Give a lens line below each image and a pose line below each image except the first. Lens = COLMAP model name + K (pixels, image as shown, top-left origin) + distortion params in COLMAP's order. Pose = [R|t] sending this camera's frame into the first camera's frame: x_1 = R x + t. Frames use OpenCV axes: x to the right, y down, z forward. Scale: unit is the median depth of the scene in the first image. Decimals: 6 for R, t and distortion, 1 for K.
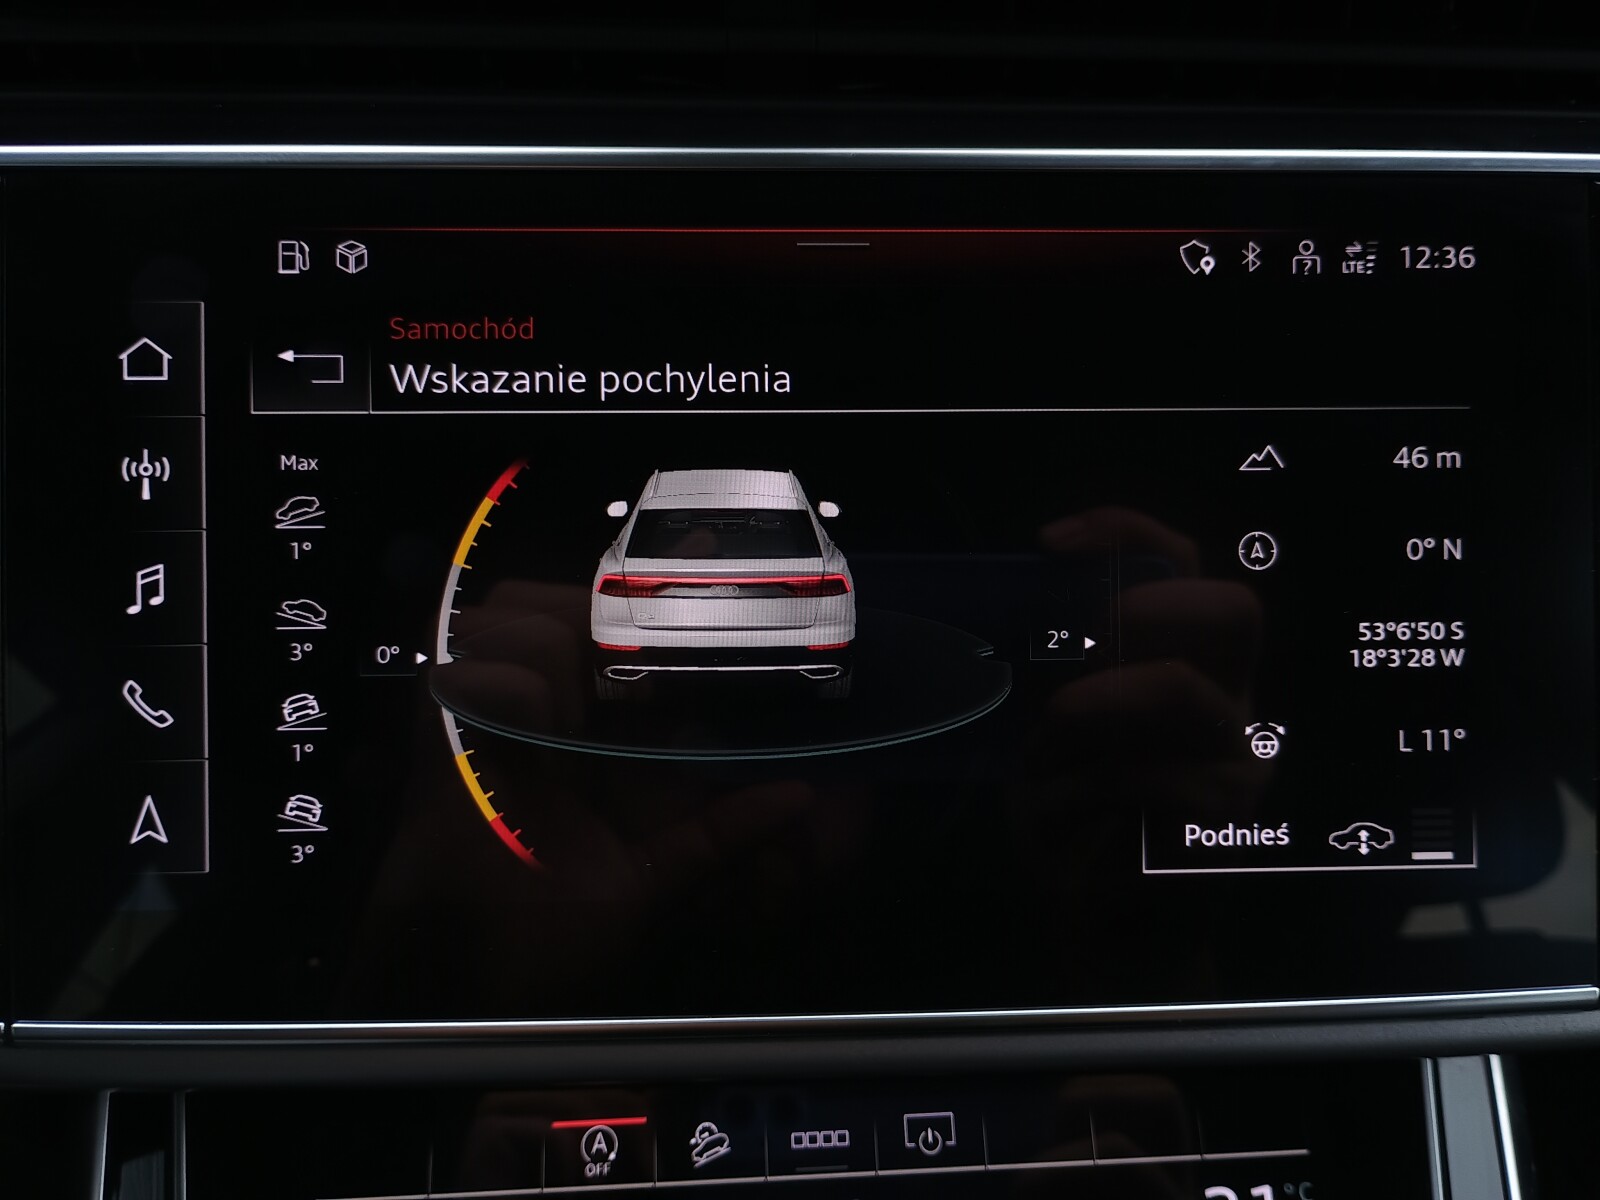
lens RADIAL K [[1292.2, 0, 803.8], [0, 1292.2, 580.7], [0, 0, 1]] dist [0.007916, -0.003176]
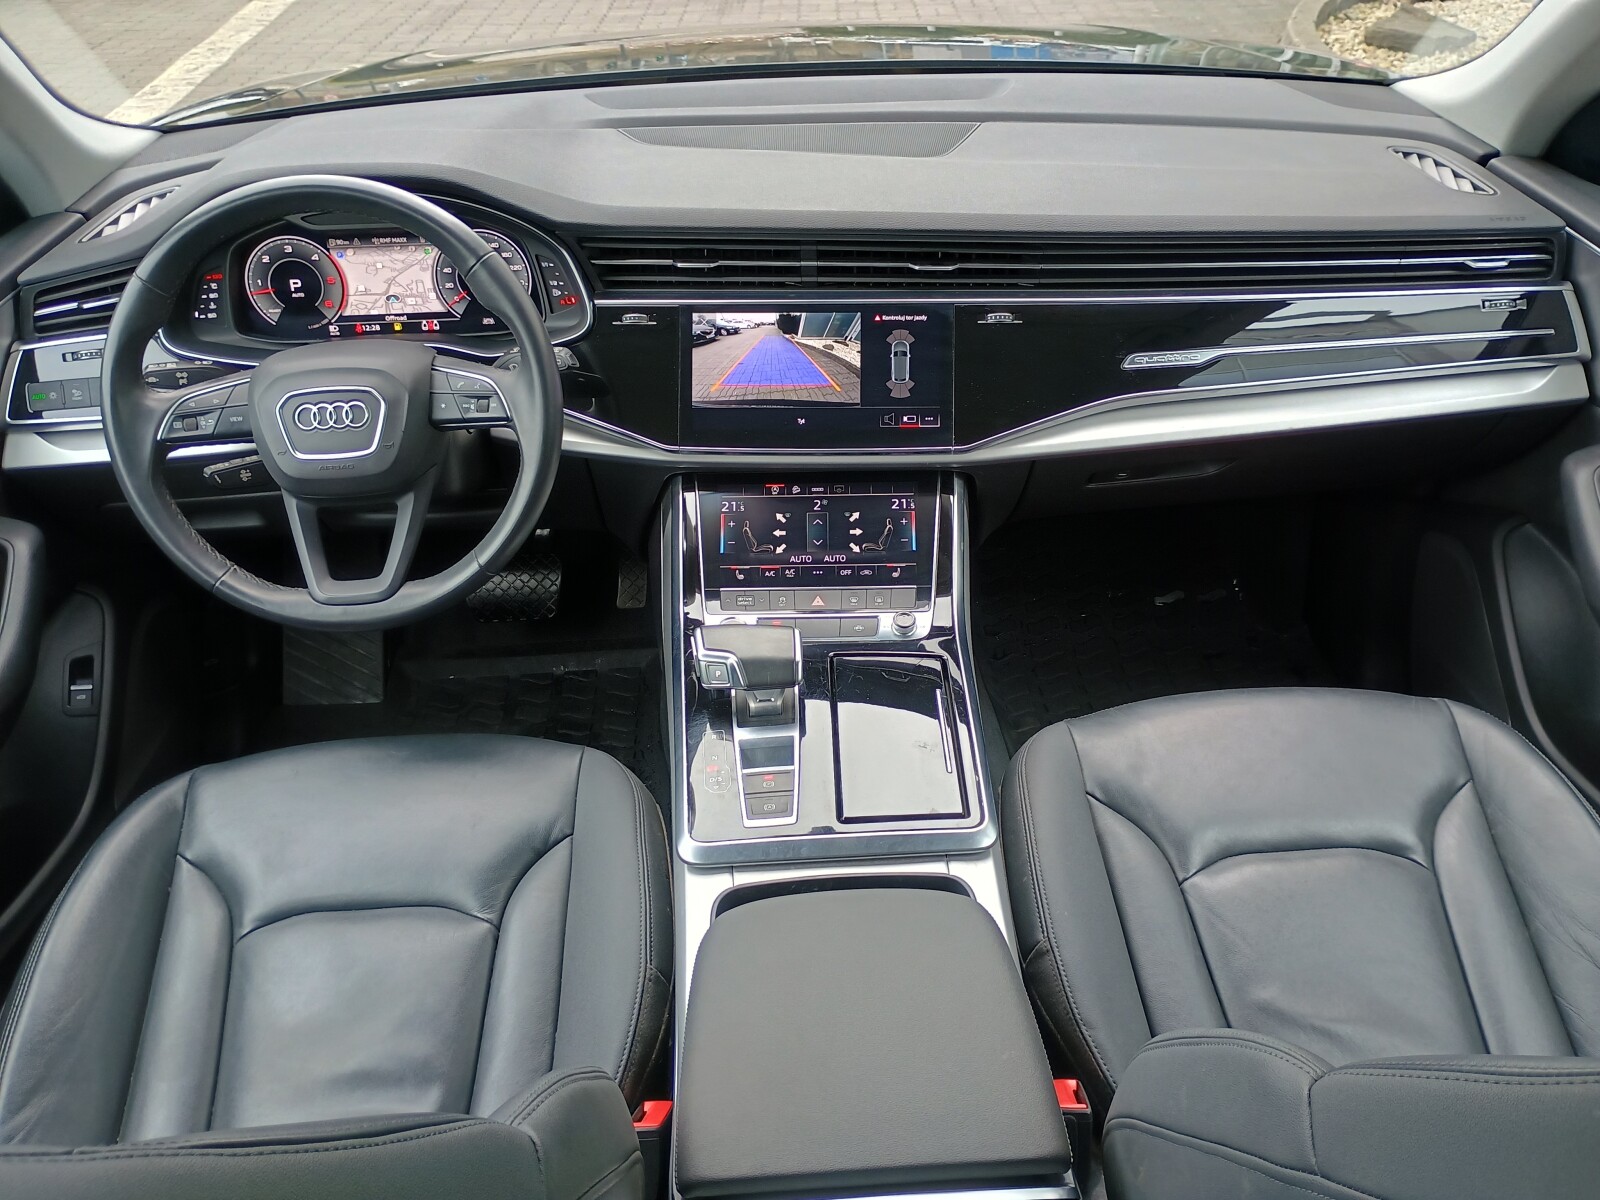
lens RADIAL K [[1400.9, 0, 807.9], [0, 1400.9, 587.0], [0, 0, 1]] dist [0.061158, -0.084818]
pose [[0.996240, 0.017538, -0.084840, 0.516188], [-0.016927, 0.999825, 0.007908, 0.884239], [0.084964, -0.006442, 0.996363, -5.189163]]
